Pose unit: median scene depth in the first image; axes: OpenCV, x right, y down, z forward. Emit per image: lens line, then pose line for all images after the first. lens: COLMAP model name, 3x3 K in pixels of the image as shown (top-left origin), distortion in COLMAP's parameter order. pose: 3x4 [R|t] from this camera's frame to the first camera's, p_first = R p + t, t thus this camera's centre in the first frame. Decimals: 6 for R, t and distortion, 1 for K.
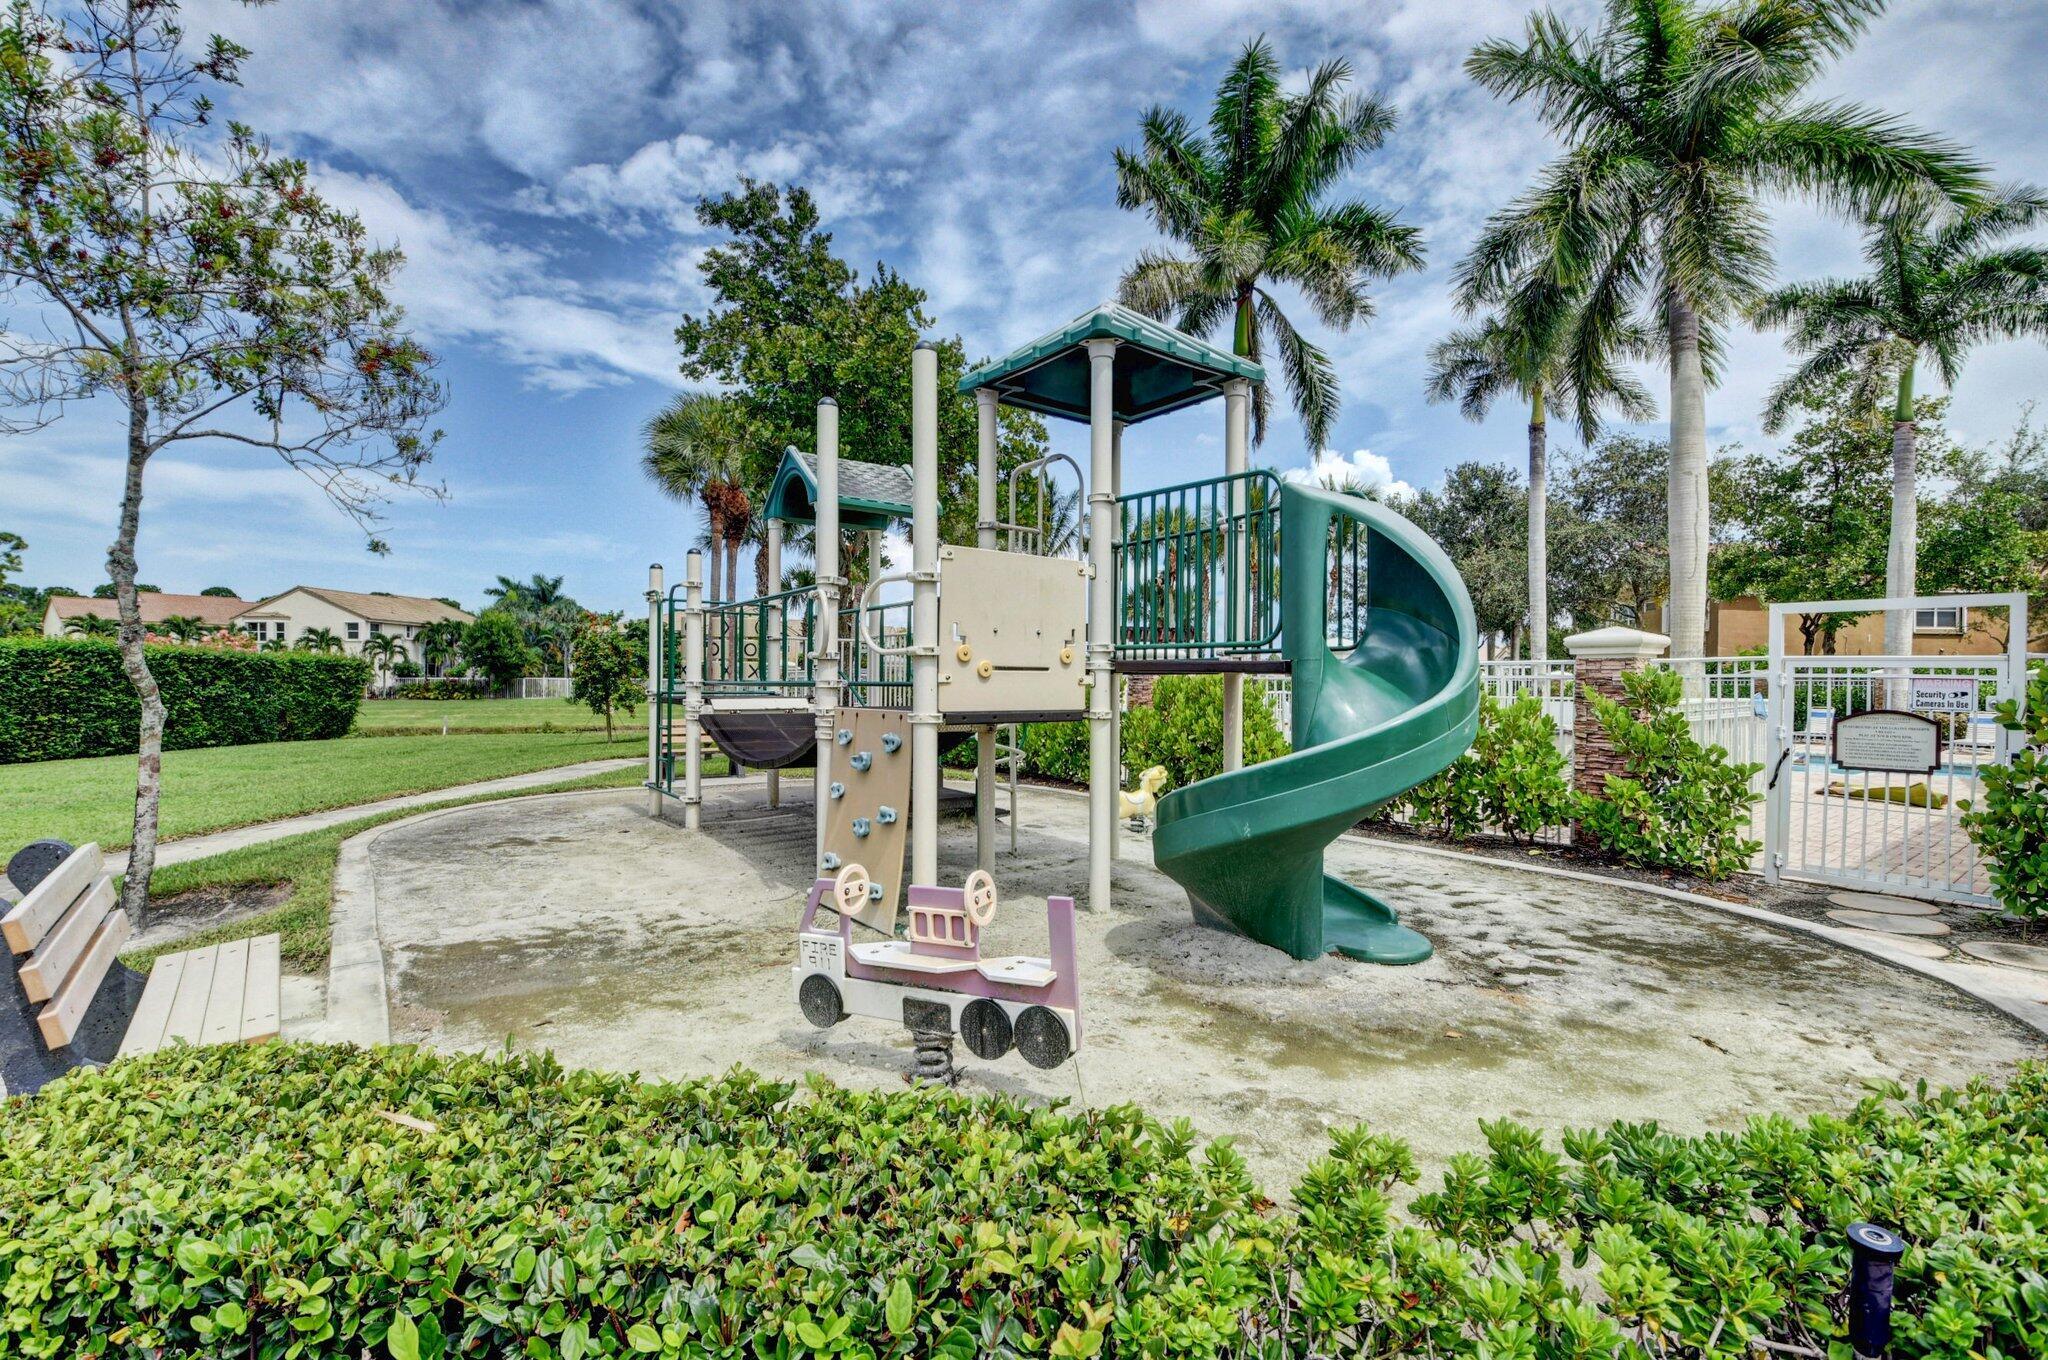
lens RADIAL K [[878.4, 0, 1033.1], [0, 878.4, 706.6], [0, 0, 1]] dist [0.039554, -0.043831]
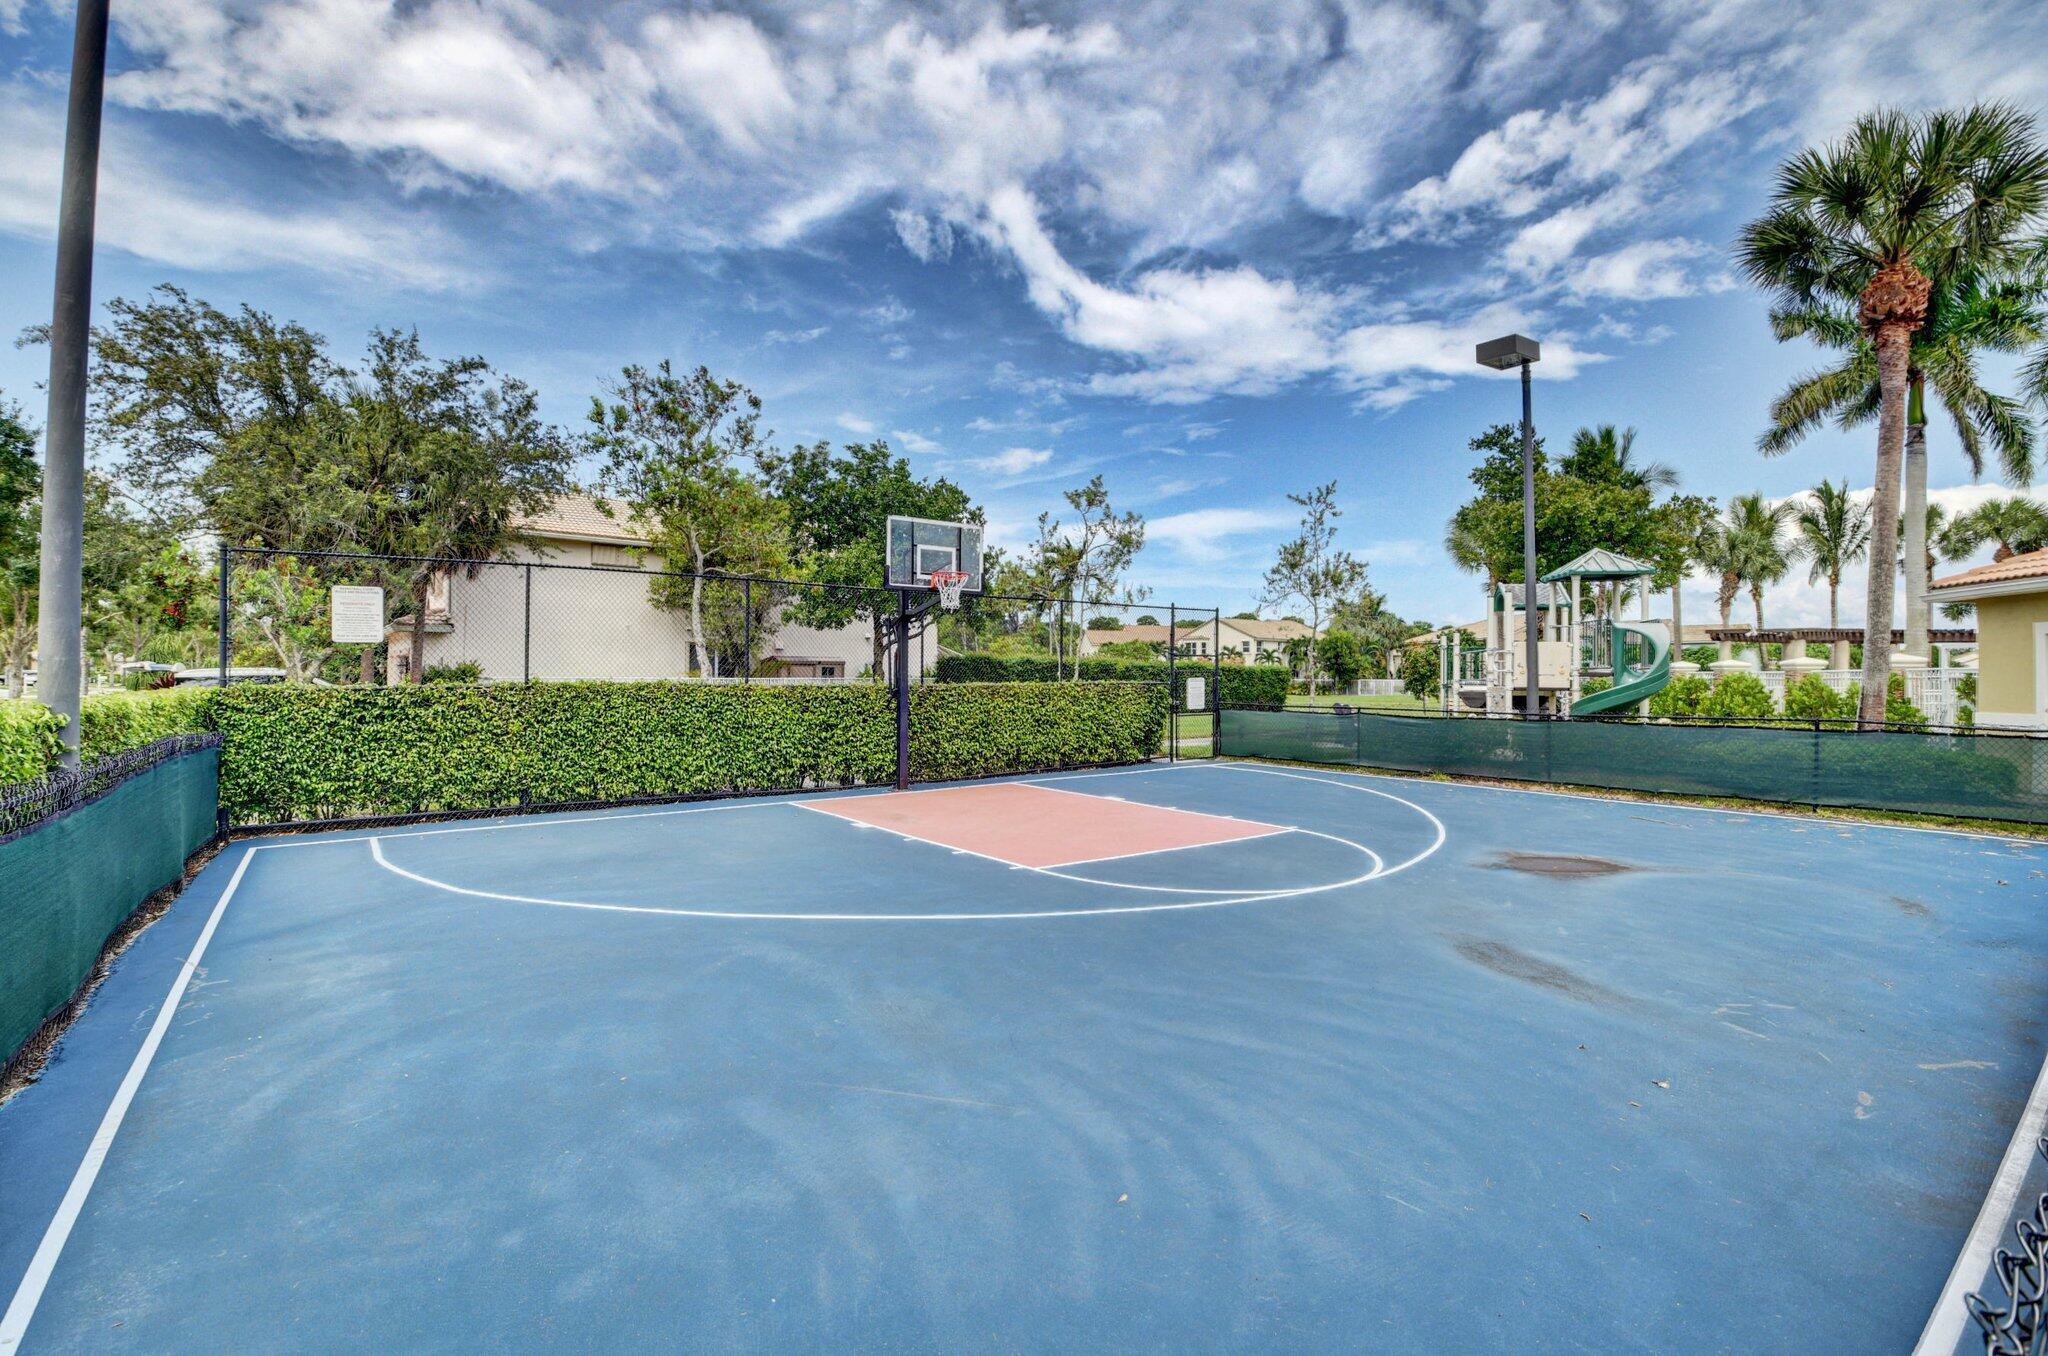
lens RADIAL K [[878.4, 0, 1033.1], [0, 878.4, 704.6], [0, 0, 1]] dist [0.039554, -0.043831]
pose [[0.651777, 0.021688, -0.758101, 0.188905], [-0.025010, 0.999662, 0.007096, 0.014122], [0.757998, 0.014335, 0.652099, -0.396815]]
